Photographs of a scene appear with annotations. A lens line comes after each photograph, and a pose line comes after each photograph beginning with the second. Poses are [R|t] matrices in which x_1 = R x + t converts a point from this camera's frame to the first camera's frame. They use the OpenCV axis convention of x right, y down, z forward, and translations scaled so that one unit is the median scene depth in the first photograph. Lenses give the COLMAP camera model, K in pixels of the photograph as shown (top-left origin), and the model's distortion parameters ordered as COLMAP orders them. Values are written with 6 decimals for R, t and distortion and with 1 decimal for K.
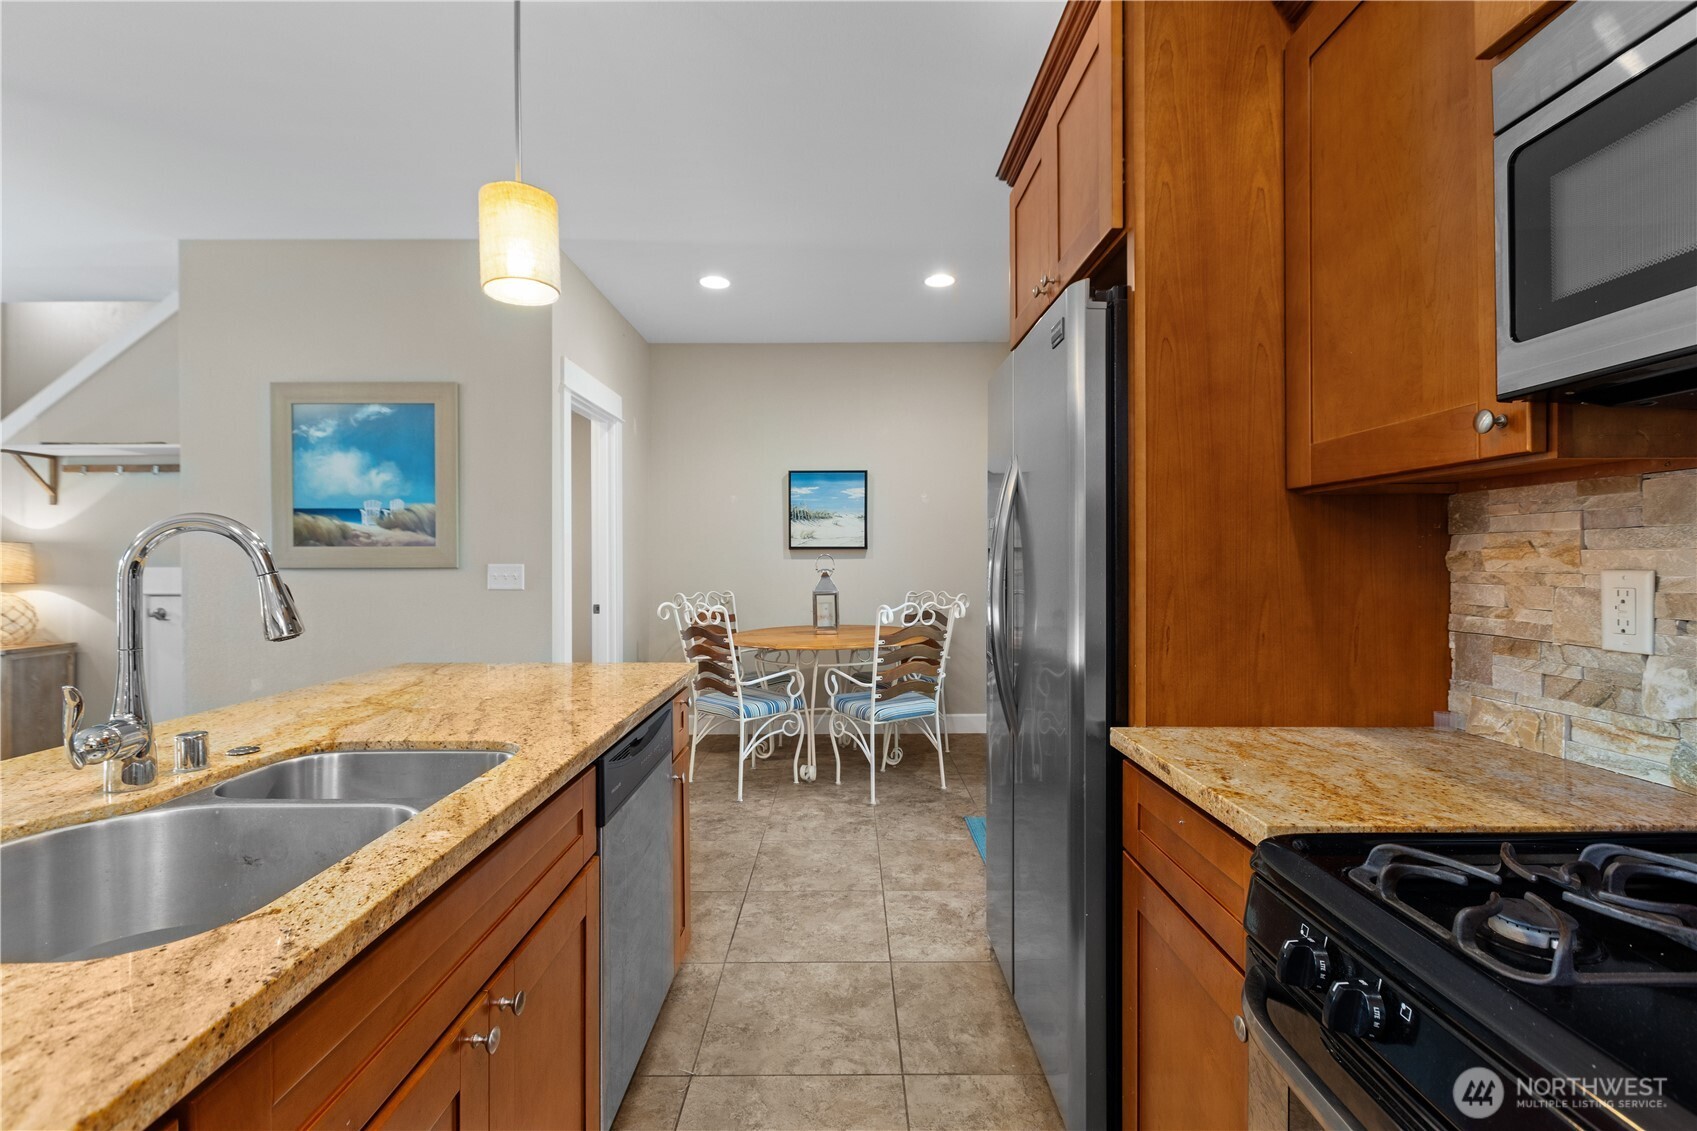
lens RADIAL K [[764.9, 0, 861.3], [0, 764.9, 562.3], [0, 0, 1]] dist [0.000600, -0.000352]
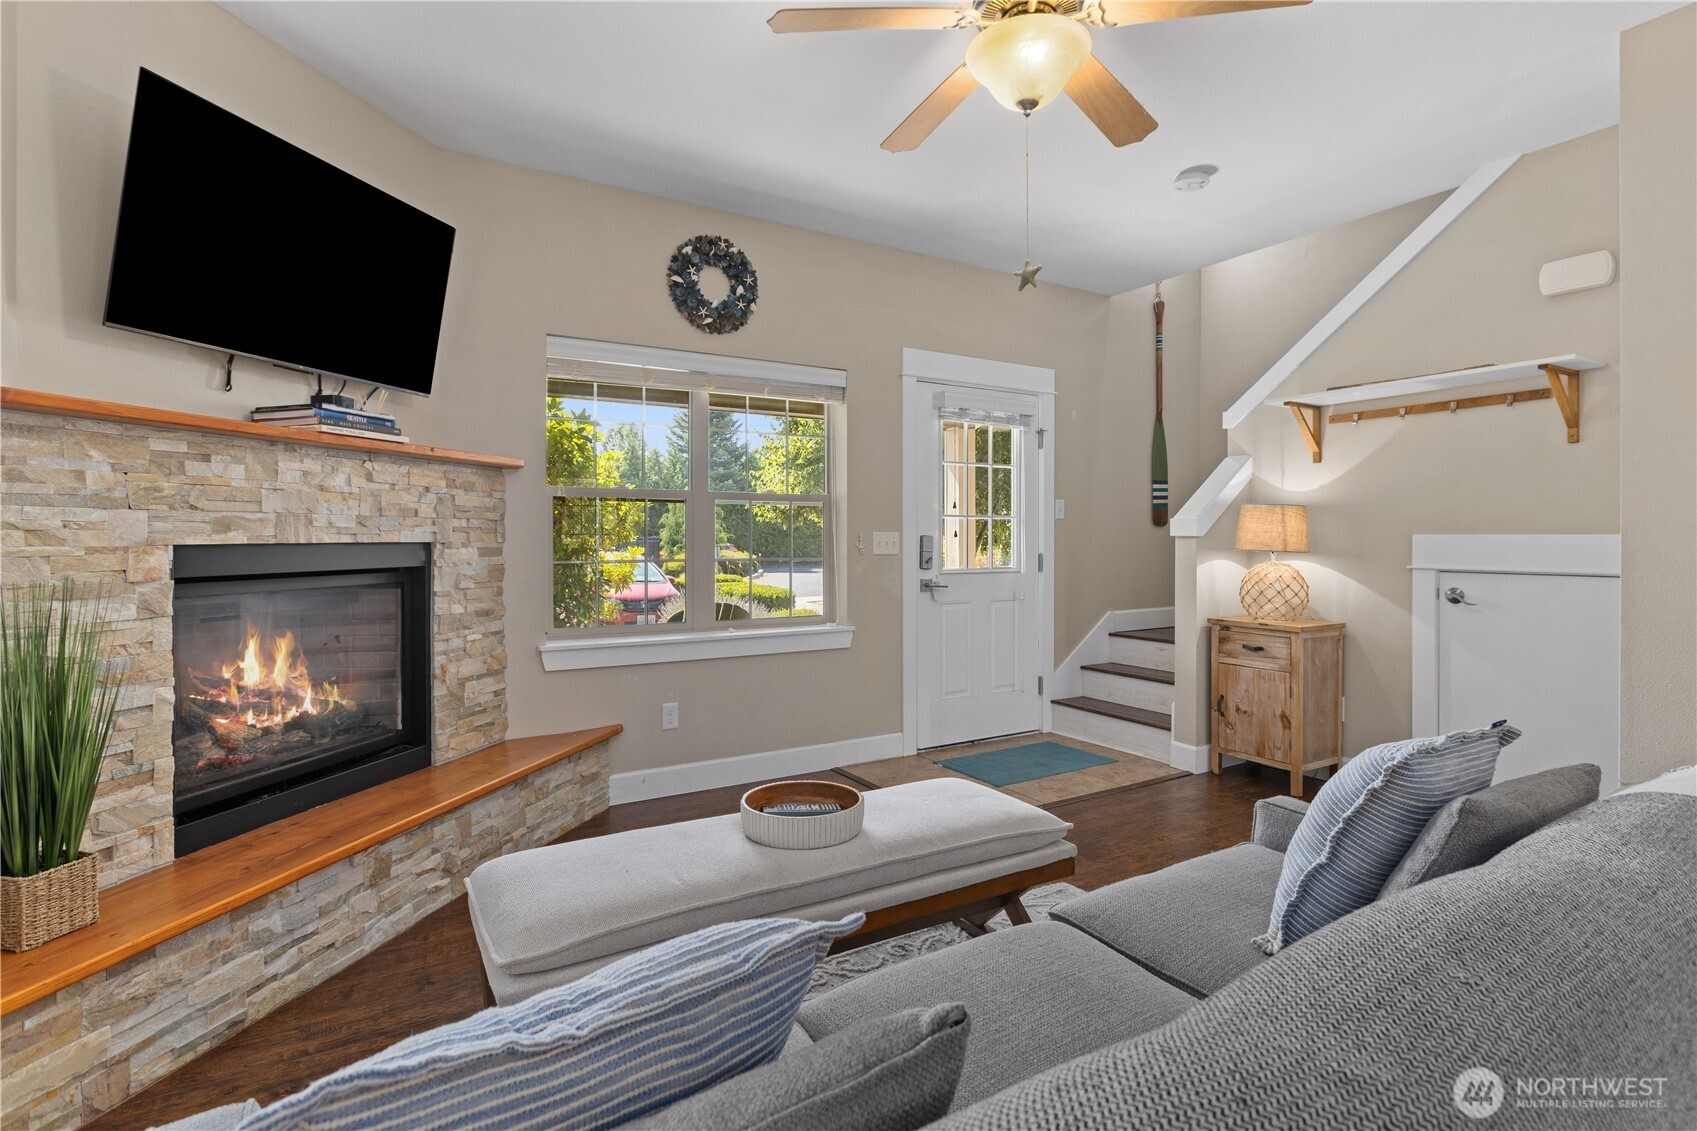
lens RADIAL K [[846.4, 0, 872.2], [0, 846.4, 537.0], [0, 0, 1]] dist [0.012499, 0.000188]
pose [[0.525697, 0.005226, -0.850656, -0.536946], [-0.007714, 0.999969, 0.001376, 0.013672], [0.850637, 0.005839, 0.525722, 0.063164]]
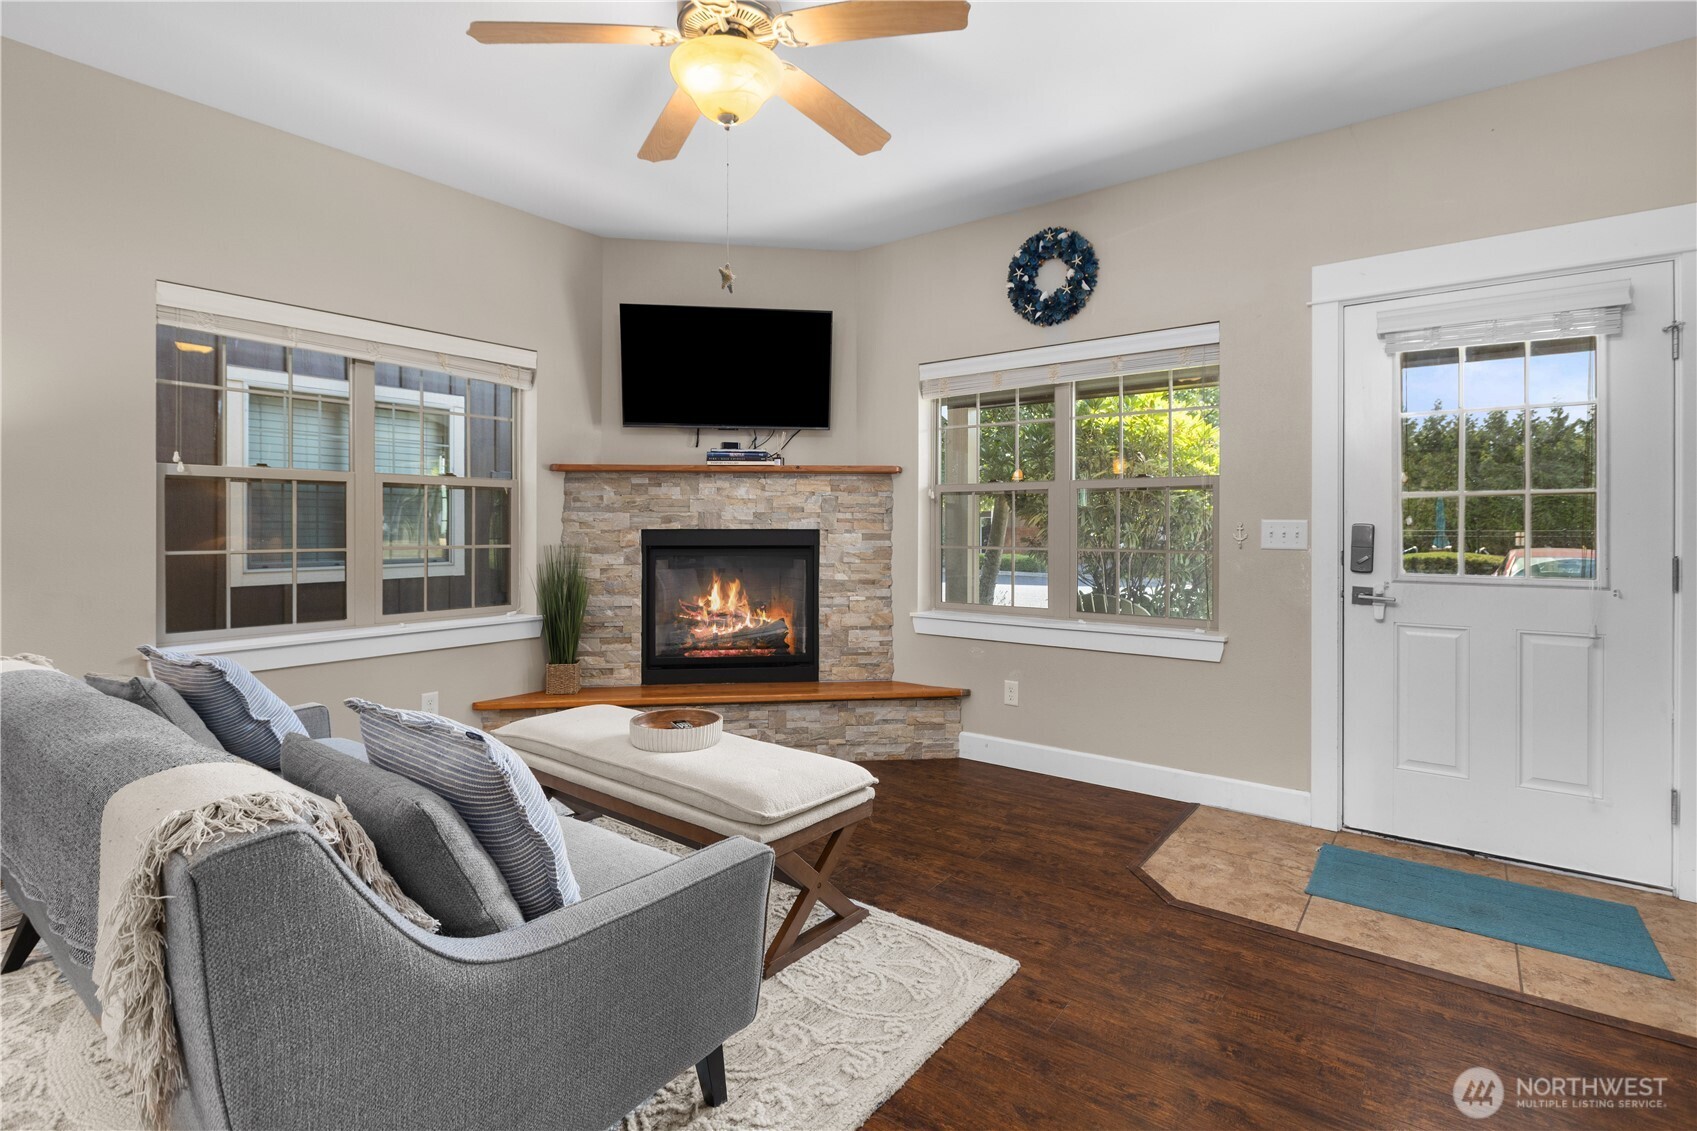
lens RADIAL K [[803.9, 0, 847.4], [0, 803.9, 529.2], [0, 0, 1]] dist [-0.010501, 0.001652]
pose [[-0.616915, 0.003720, -0.787021, -0.582298], [-0.003527, 0.999966, 0.007491, 0.014084], [0.787022, 0.007397, -0.616880, 0.822064]]
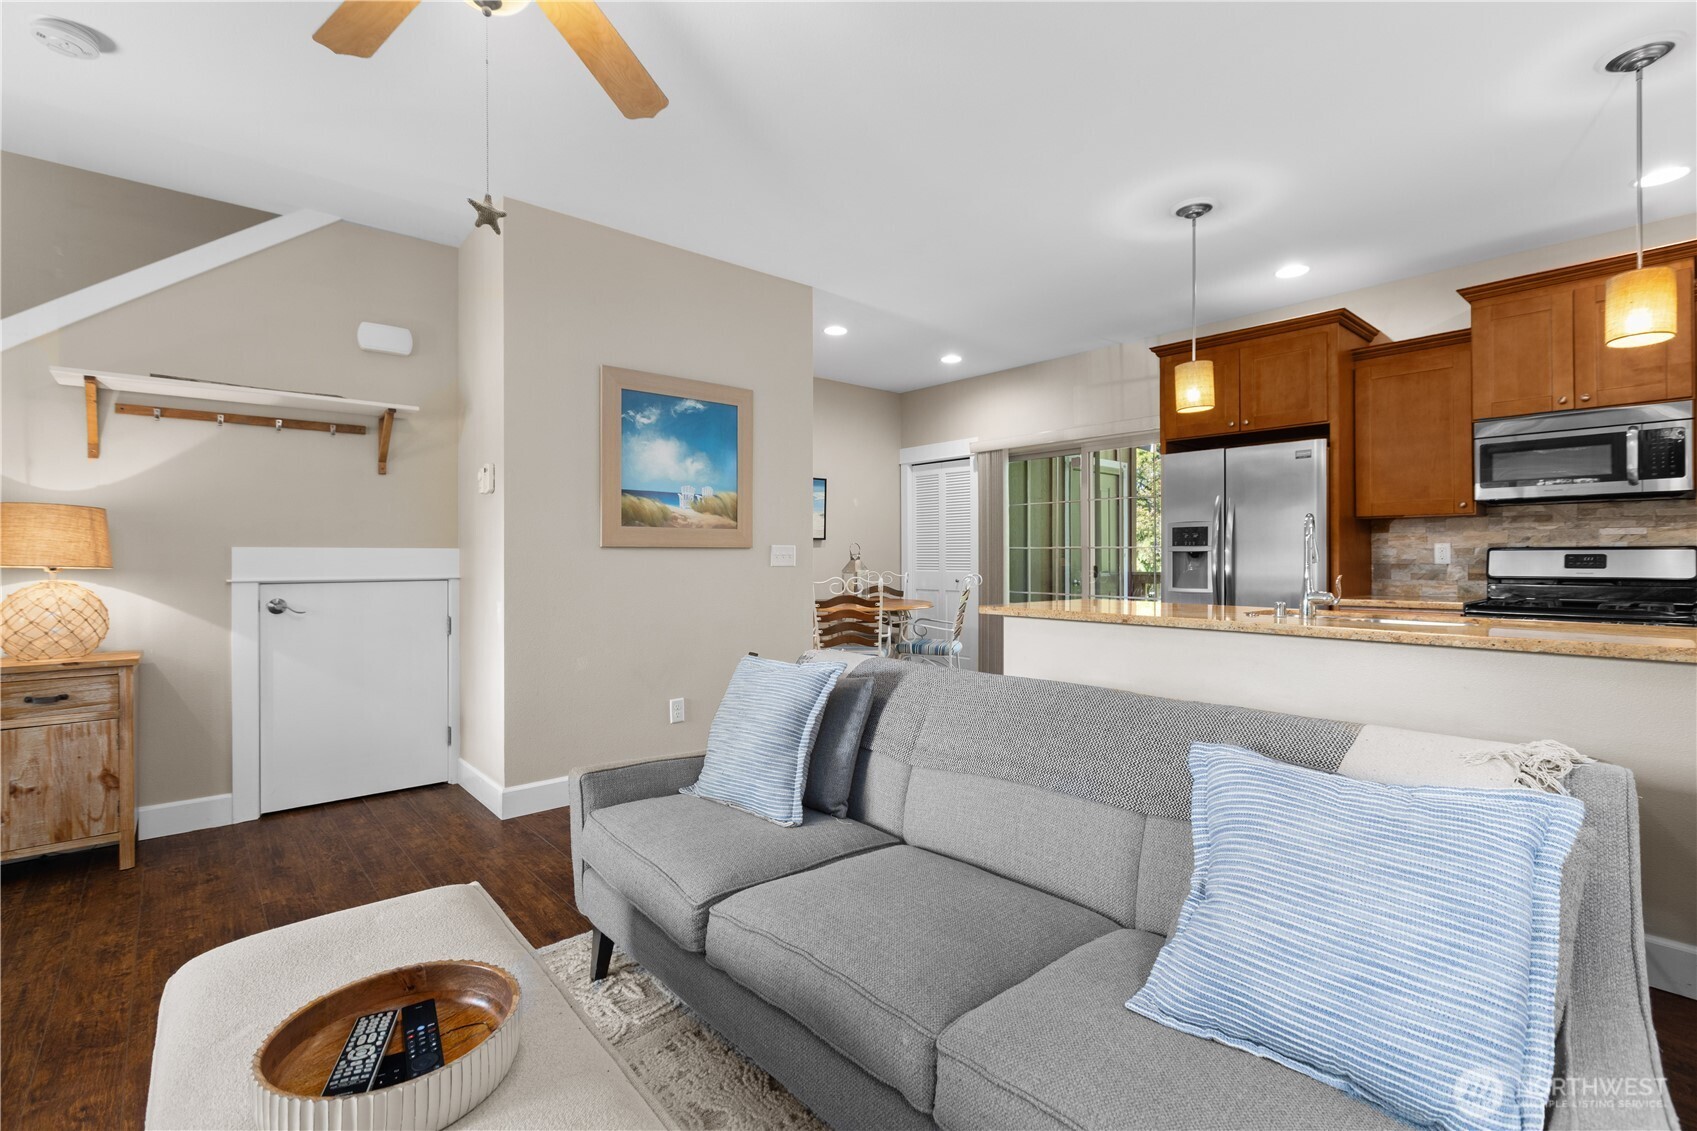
lens RADIAL K [[764.9, 0, 851.6], [0, 764.9, 556.9], [0, 0, 1]] dist [0.000600, -0.000352]
pose [[0.756013, 0.000778, 0.654557, -1.066744], [0.004118, 0.999974, -0.005944, 0.025794], [-0.654544, 0.007190, 0.755990, 0.009485]]
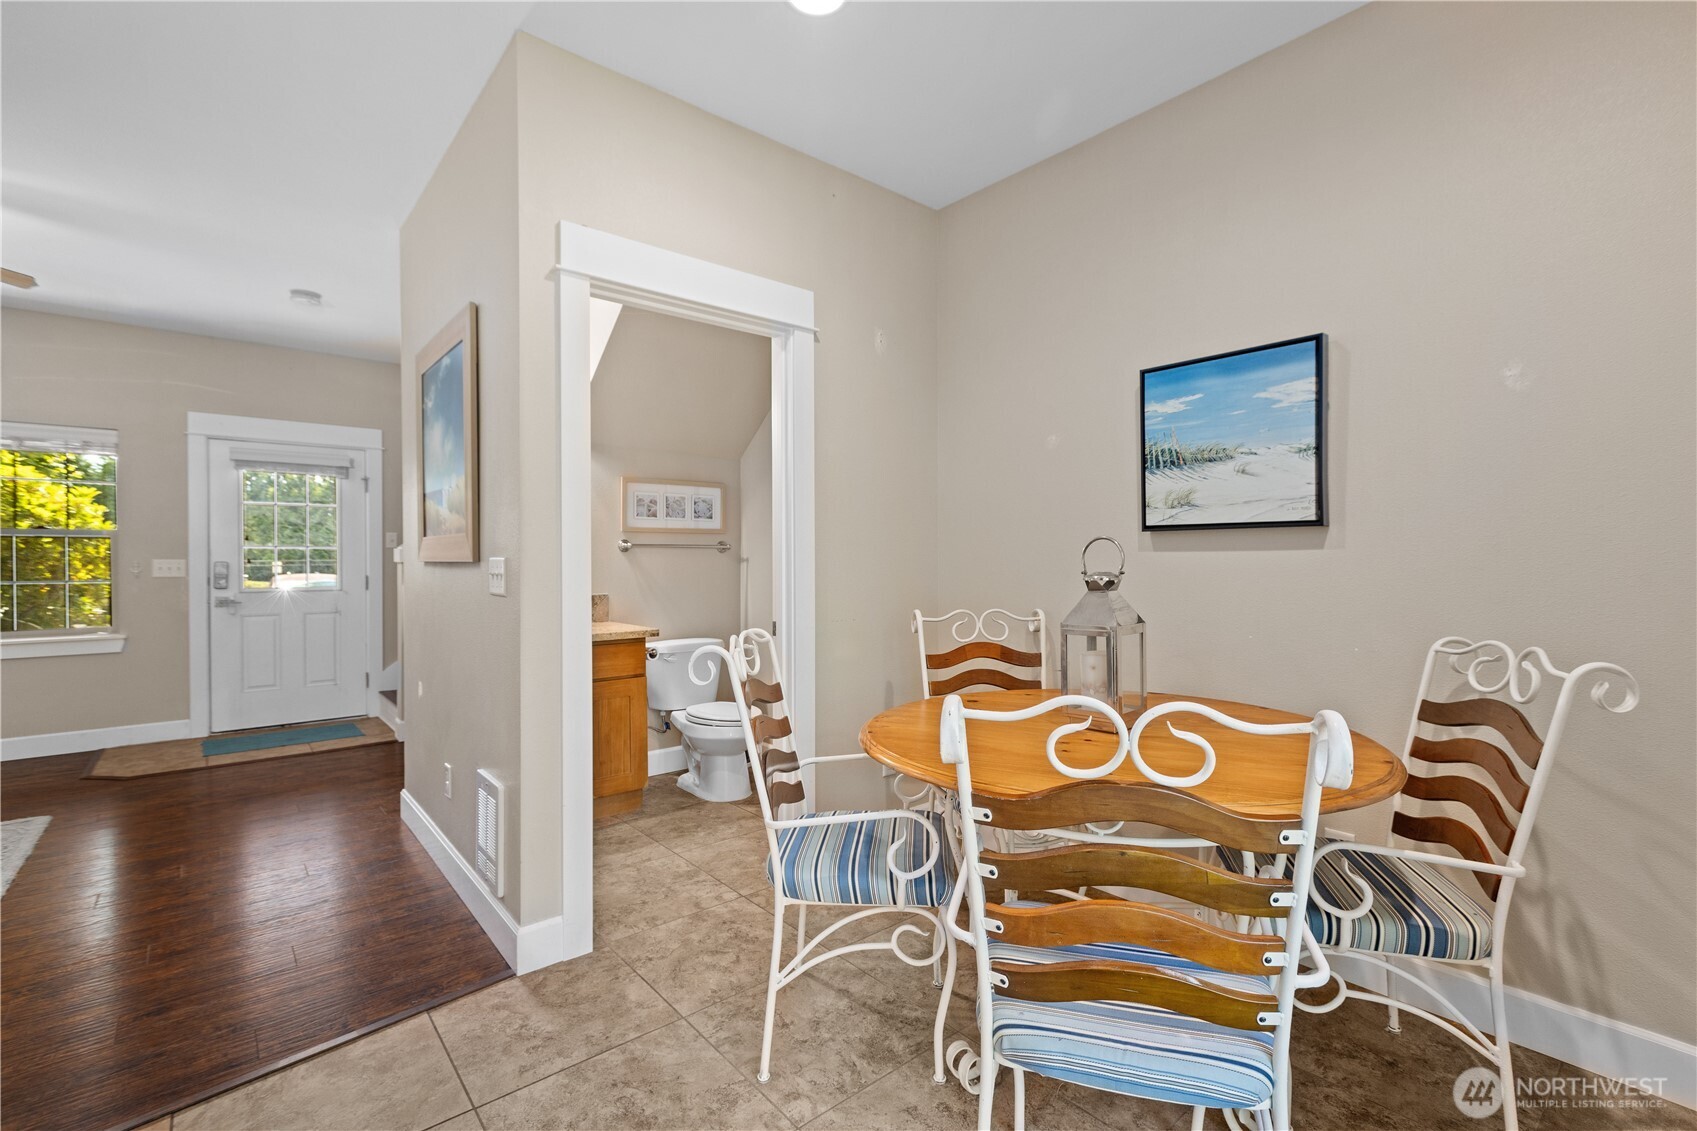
lens RADIAL K [[764.9, 0, 854.1], [0, 764.9, 566.2], [0, 0, 1]] dist [0.000600, -0.000352]
pose [[0.638813, 0.009810, -0.769300, 0.218647], [-0.005208, 0.999951, 0.008427, 0.002953], [0.769345, -0.001377, 0.638832, 0.733914]]
